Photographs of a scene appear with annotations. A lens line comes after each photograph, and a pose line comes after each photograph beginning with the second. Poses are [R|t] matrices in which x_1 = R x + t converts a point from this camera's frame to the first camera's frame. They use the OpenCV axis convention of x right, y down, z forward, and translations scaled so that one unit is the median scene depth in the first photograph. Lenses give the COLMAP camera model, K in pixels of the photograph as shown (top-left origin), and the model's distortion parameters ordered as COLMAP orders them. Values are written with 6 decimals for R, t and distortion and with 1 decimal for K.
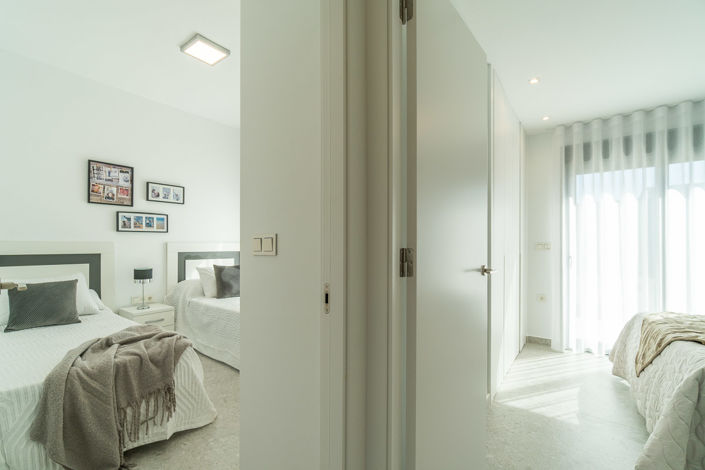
lens RADIAL K [[307.0, 0, 343.0], [0, 307.0, 244.7], [0, 0, 1]] dist [-0.009491, 0.001363]
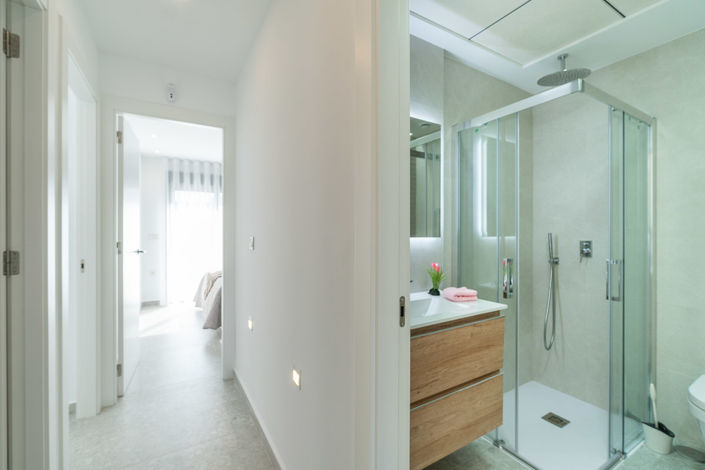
lens RADIAL K [[307.0, 0, 355.7], [0, 307.0, 231.2], [0, 0, 1]] dist [-0.009491, 0.001363]
pose [[0.361133, -0.002464, 0.932511, -0.378038], [0.002816, 0.999995, 0.001551, -0.020008], [-0.932510, 0.002066, 0.361138, -0.443825]]
